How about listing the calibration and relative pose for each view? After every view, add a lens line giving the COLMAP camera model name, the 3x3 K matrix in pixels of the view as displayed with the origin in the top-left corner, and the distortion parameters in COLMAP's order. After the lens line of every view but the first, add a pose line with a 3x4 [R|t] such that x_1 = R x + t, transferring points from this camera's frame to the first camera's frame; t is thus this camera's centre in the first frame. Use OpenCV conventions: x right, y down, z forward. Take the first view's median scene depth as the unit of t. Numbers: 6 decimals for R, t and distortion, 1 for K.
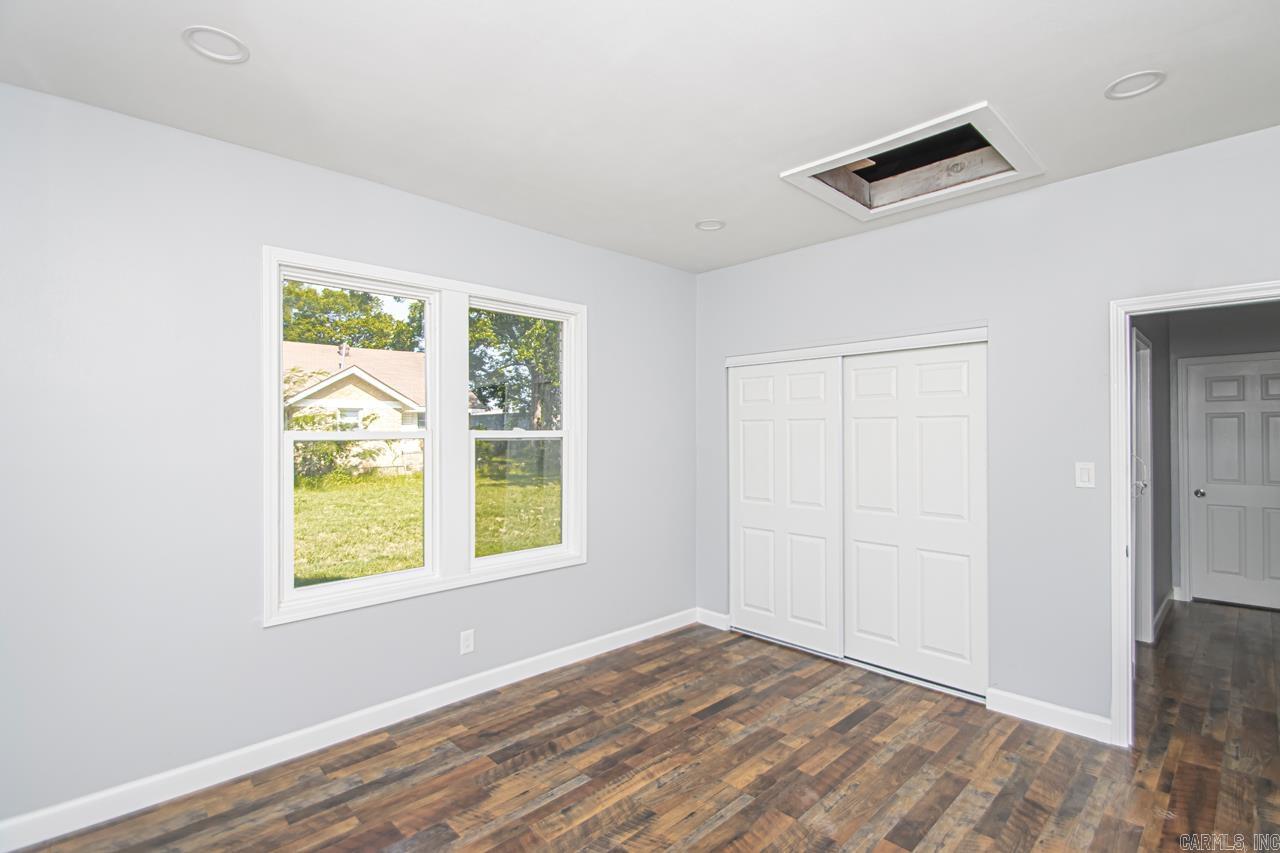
lens RADIAL K [[602.4, 0, 652.7], [0, 602.4, 429.4], [0, 0, 1]] dist [-0.018235, -0.002685]
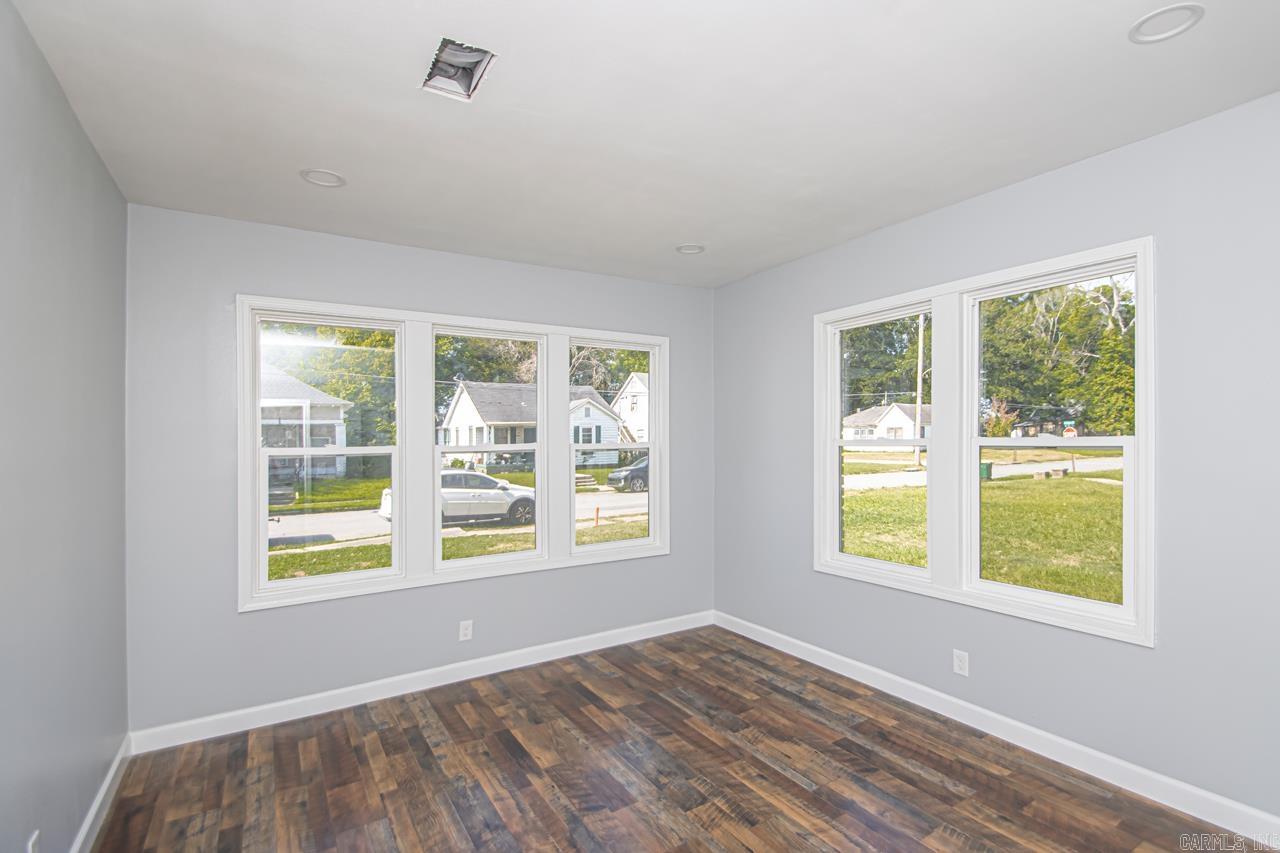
lens RADIAL K [[602.4, 0, 652.4], [0, 602.4, 432.1], [0, 0, 1]] dist [-0.018235, -0.002685]
pose [[-0.226449, 0.004199, -0.974014, 0.866883], [0.019899, 0.999802, -0.000317, -0.018263], [0.973820, -0.019454, -0.226488, 0.917785]]
